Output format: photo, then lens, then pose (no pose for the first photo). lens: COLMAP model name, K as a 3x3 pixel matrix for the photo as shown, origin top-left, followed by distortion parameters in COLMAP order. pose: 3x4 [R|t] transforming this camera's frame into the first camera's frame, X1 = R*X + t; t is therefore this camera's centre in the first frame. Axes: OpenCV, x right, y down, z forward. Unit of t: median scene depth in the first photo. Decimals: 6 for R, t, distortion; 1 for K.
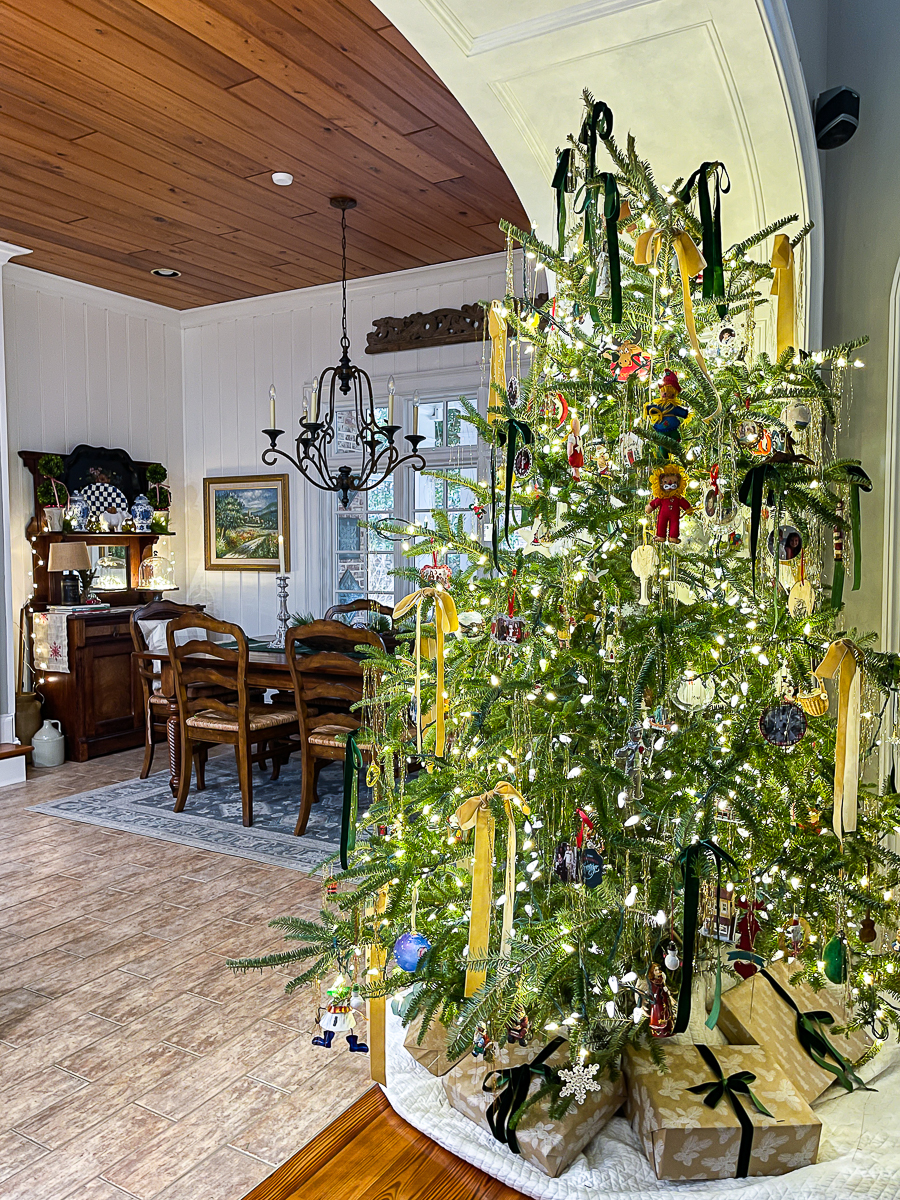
lens RADIAL K [[931.8, 0, 450.4], [0, 931.8, 591.1], [0, 0, 1]] dist [0.078880, -0.117214]
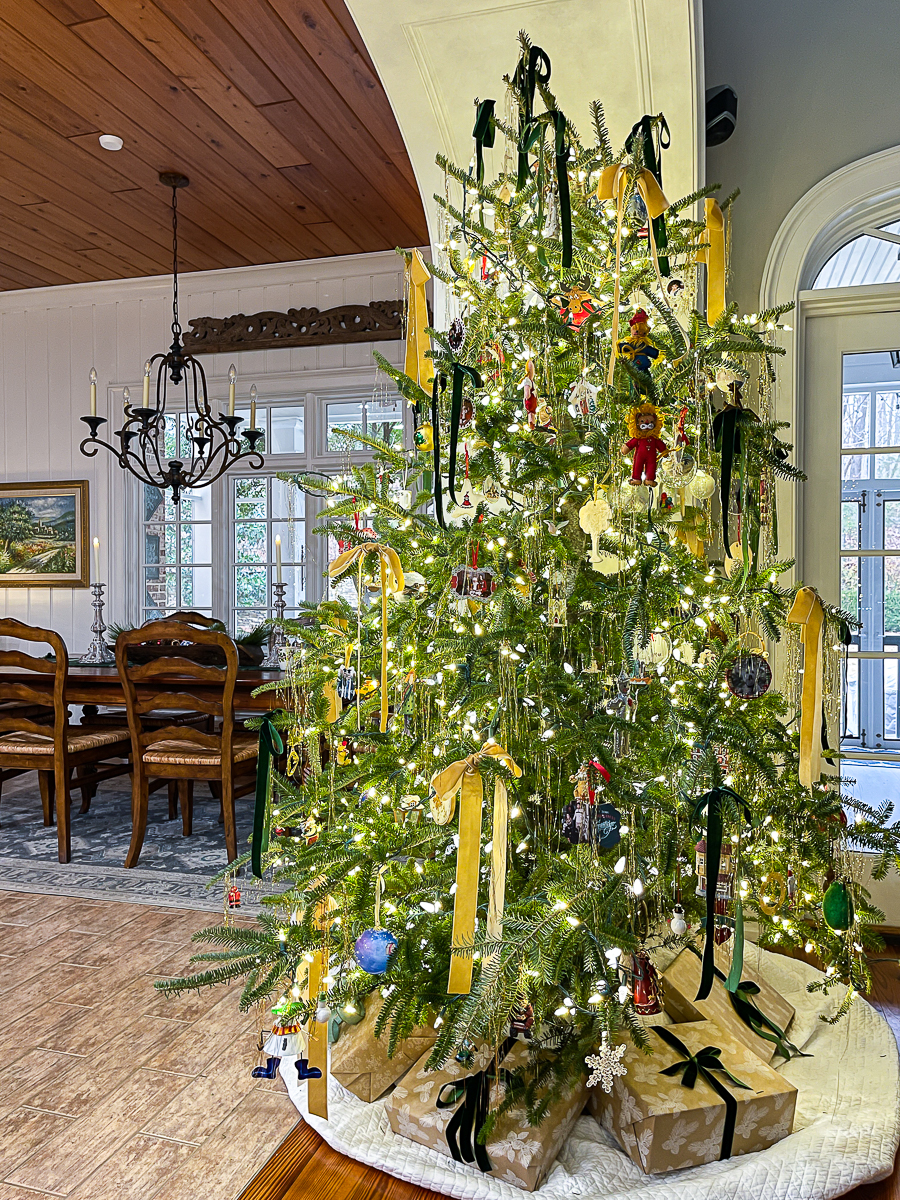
lens RADIAL K [[908.7, 0, 445.1], [0, 908.7, 595.6], [0, 0, 1]] dist [0.104211, -0.151585]
pose [[0.968048, -0.001599, 0.250760, -0.153391], [0.012807, 0.998990, -0.043069, 0.075515], [-0.250438, 0.044904, 0.967091, 0.119387]]
